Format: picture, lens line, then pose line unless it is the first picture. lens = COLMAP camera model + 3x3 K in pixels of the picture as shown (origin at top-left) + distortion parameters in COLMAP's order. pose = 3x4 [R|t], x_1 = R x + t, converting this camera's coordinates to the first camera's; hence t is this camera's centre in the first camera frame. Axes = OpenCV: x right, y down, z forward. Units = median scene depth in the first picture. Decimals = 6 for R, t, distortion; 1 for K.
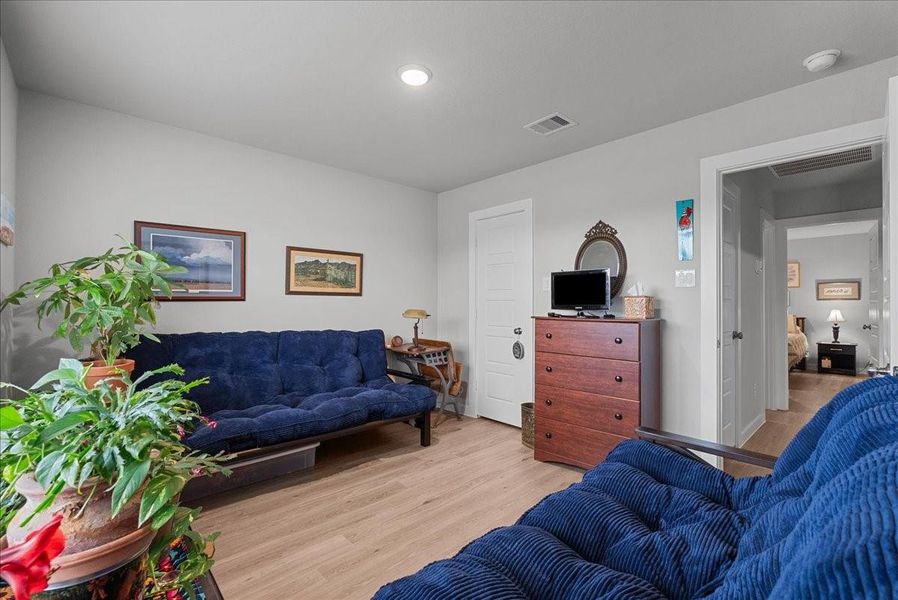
lens RADIAL K [[398.8, 0, 444.4], [0, 398.8, 298.2], [0, 0, 1]] dist [-0.004183, 0.000870]
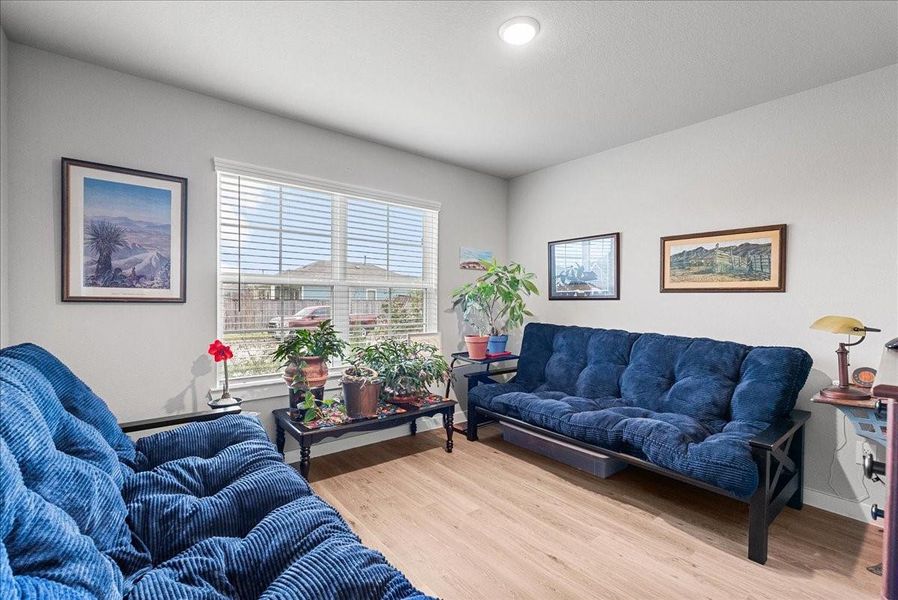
lens RADIAL K [[398.8, 0, 445.6], [0, 398.8, 302.3], [0, 0, 1]] dist [-0.004183, 0.000870]
pose [[-0.071640, 0.004459, -0.997421, 0.506197], [0.004982, 0.999979, 0.004112, 0.006099], [0.997418, -0.004675, -0.071660, 0.577022]]
